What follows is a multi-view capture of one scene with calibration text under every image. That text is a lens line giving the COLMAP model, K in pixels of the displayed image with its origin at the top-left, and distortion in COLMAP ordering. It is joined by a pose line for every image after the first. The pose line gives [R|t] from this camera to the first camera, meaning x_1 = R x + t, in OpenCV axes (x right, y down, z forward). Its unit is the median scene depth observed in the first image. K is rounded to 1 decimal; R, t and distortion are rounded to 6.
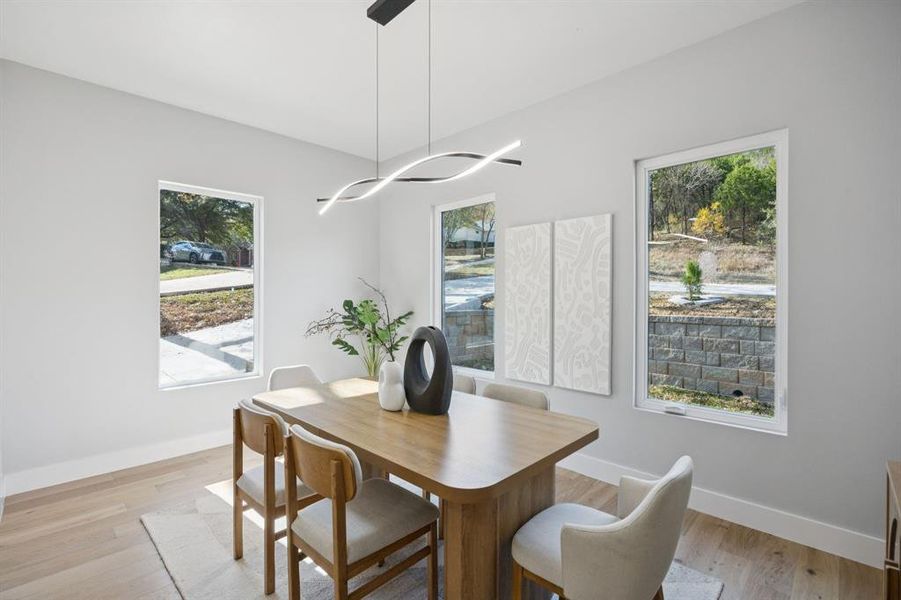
lens RADIAL K [[412.1, 0, 447.2], [0, 412.1, 305.6], [0, 0, 1]] dist [-0.005296, -0.001505]
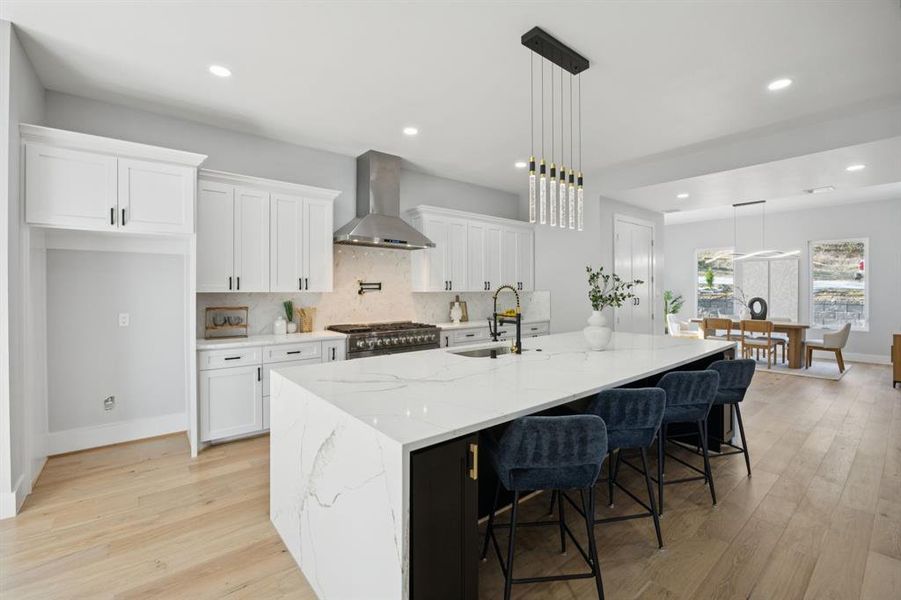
lens RADIAL K [[393.5, 0, 453.3], [0, 393.5, 295.2], [0, 0, 1]] dist [-0.004741, -0.000314]
pose [[0.995293, 0.001426, -0.096905, -0.889482], [-0.002119, 0.999973, -0.007053, 0.023706], [0.096893, 0.007225, 0.995269, -0.997869]]
